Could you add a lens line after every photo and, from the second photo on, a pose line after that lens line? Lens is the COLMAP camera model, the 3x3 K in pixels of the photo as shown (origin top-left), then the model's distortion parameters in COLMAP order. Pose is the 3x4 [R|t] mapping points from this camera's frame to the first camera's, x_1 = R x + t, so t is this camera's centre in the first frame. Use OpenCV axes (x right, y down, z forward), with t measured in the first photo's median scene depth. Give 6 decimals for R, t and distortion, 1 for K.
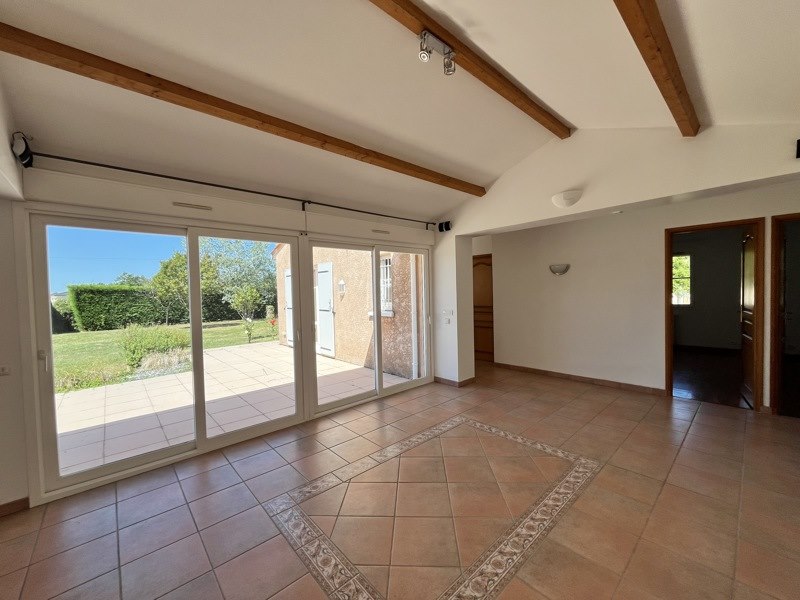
lens RADIAL K [[322.5, 0, 397.1], [0, 322.5, 300.0], [0, 0, 1]] dist [-0.001376, 0.000183]
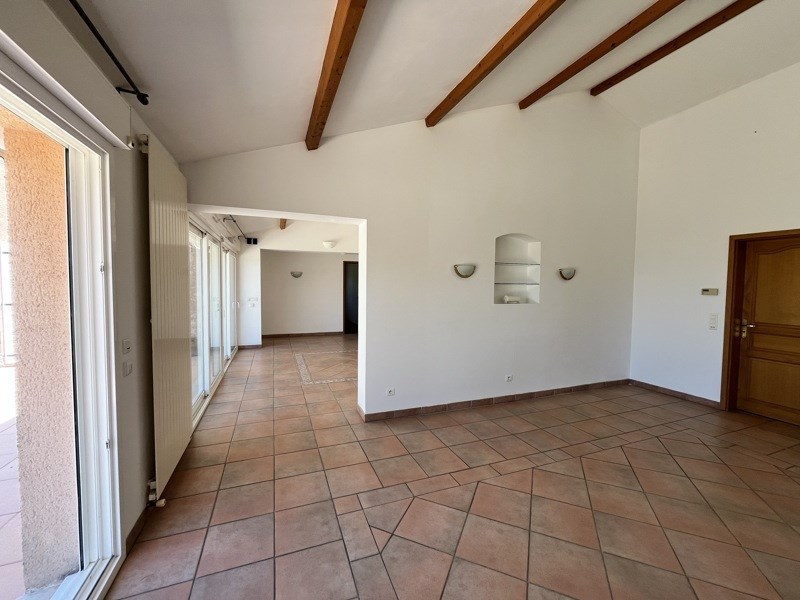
lens RADIAL K [[322.5, 0, 397.2], [0, 322.5, 301.4], [0, 0, 1]] dist [-0.001376, 0.000183]
pose [[0.362109, -0.015111, 0.932013, -1.166801], [0.008602, 0.999880, 0.012869, 0.041519], [-0.932096, 0.003358, 0.362195, -0.178634]]
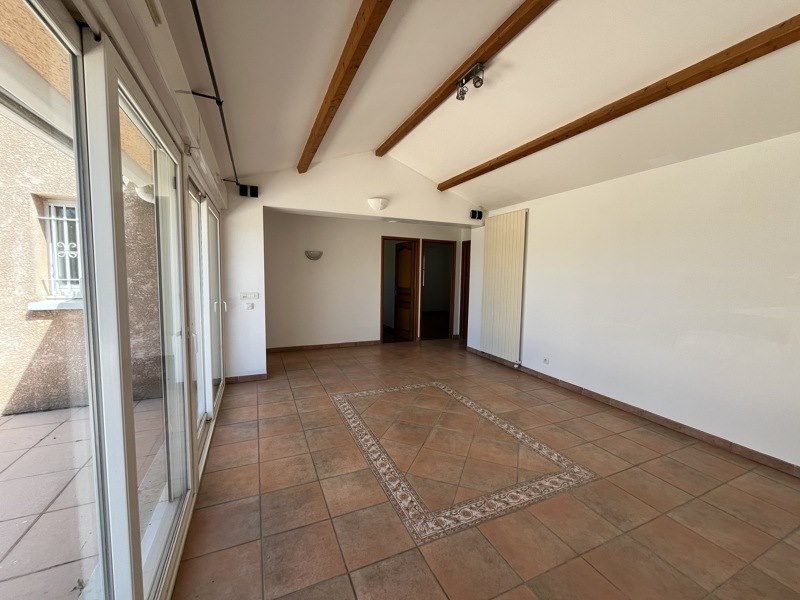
lens RADIAL K [[322.5, 0, 398.4], [0, 322.5, 300.9], [0, 0, 1]] dist [-0.001376, 0.000183]
pose [[0.311245, -0.046915, 0.949171, -0.617522], [0.003697, 0.998833, 0.048158, 0.015685], [-0.950323, -0.011480, 0.311055, 0.448874]]
